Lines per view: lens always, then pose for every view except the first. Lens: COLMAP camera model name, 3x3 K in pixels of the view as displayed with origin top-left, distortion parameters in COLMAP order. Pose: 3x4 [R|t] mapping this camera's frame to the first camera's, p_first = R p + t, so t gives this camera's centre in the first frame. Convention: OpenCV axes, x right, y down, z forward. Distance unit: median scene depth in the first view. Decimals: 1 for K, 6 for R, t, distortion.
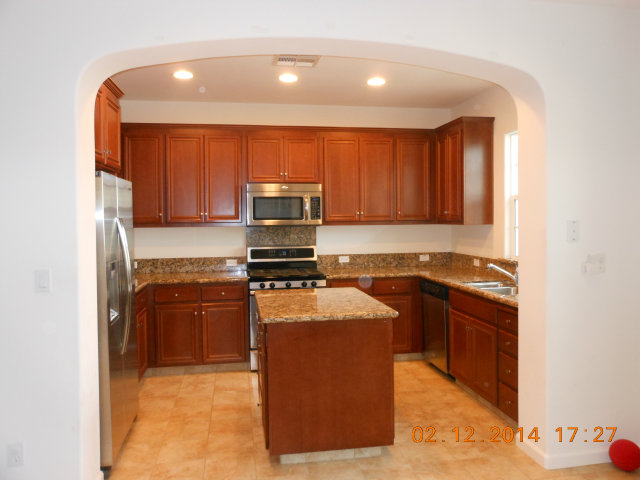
lens RADIAL K [[518.2, 0, 309.2], [0, 518.2, 224.4], [0, 0, 1]] dist [0.014447, 0.003844]
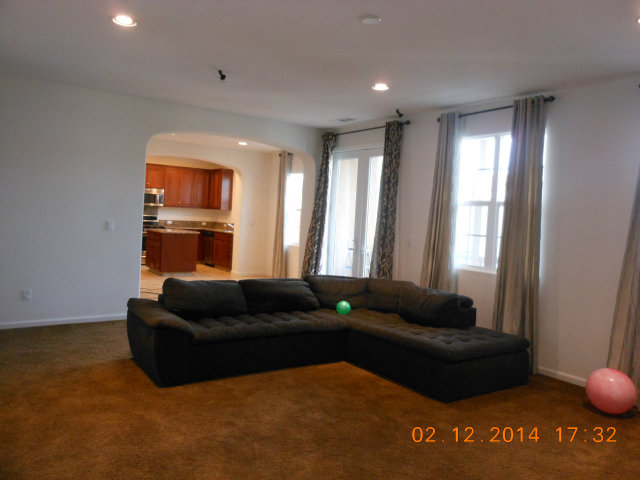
lens RADIAL K [[509.0, 0, 321.2], [0, 509.0, 235.4], [0, 0, 1]] dist [-0.015396, 0.006237]
pose [[0.892527, 0.039862, 0.449230, -0.375683], [-0.055978, 0.998175, 0.022645, 0.040782], [-0.447507, -0.045358, 0.893129, -1.444848]]
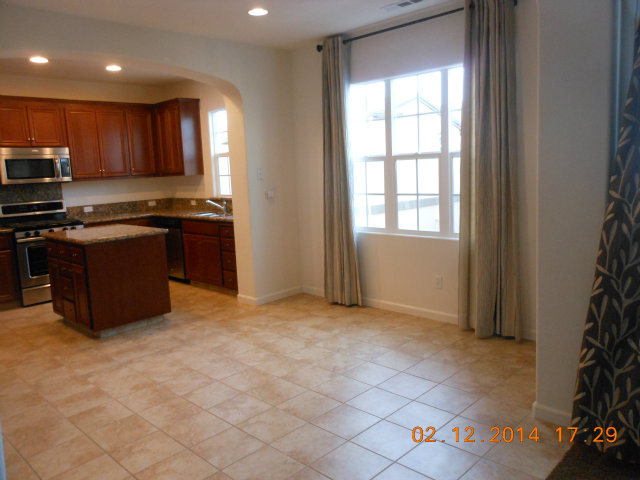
lens RADIAL K [[509.0, 0, 327.8], [0, 509.0, 225.8], [0, 0, 1]] dist [-0.015396, 0.006237]
pose [[0.794365, -0.101335, 0.598929, -0.222298], [0.050301, 0.993574, 0.101392, 0.014664], [-0.605355, -0.050416, 0.794358, -0.319596]]
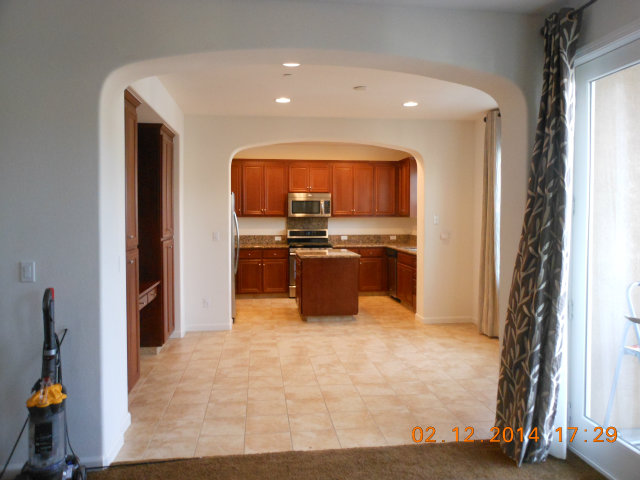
lens RADIAL K [[509.0, 0, 323.9], [0, 509.0, 216.5], [0, 0, 1]] dist [-0.015396, 0.006237]
pose [[0.999816, 0.010176, -0.016282, 0.030157], [-0.010308, 0.999914, -0.008083, 0.013561], [0.016198, 0.008249, 0.999835, -0.715938]]
